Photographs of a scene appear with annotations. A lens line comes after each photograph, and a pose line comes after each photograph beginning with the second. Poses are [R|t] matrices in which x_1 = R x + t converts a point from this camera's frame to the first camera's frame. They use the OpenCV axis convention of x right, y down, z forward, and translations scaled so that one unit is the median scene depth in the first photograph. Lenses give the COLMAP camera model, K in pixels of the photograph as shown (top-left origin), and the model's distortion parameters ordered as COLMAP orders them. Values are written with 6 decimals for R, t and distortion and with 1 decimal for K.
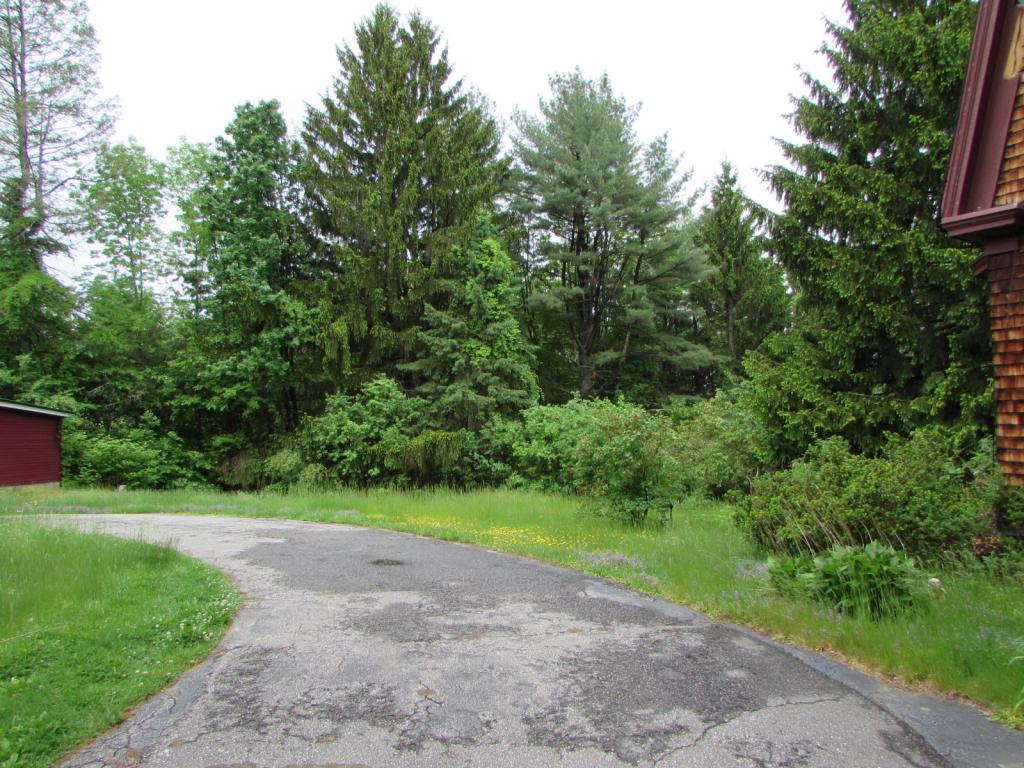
lens RADIAL K [[721.4, 0, 517.6], [0, 721.4, 381.3], [0, 0, 1]] dist [-0.028505, 0.007429]
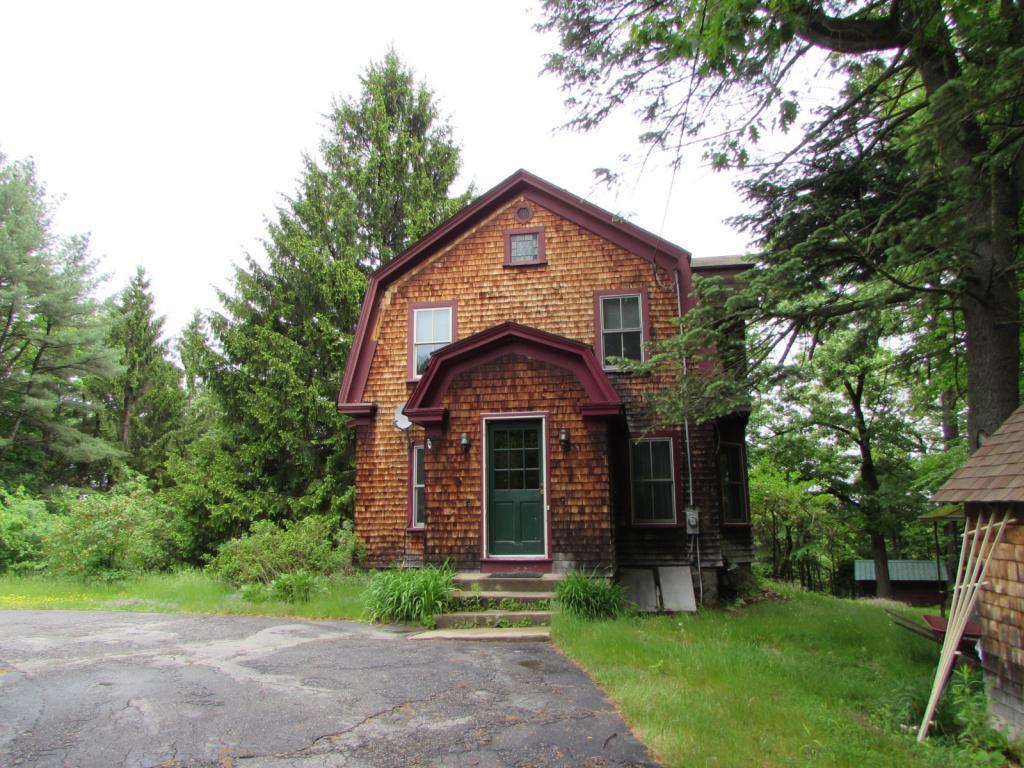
lens RADIAL K [[721.4, 0, 517.6], [0, 721.4, 381.3], [0, 0, 1]] dist [-0.028505, 0.007429]
pose [[0.673380, 0.135620, 0.726751, -0.080311], [-0.039009, 0.988179, -0.148262, -0.002737], [-0.738267, 0.071487, 0.670710, -0.106725]]
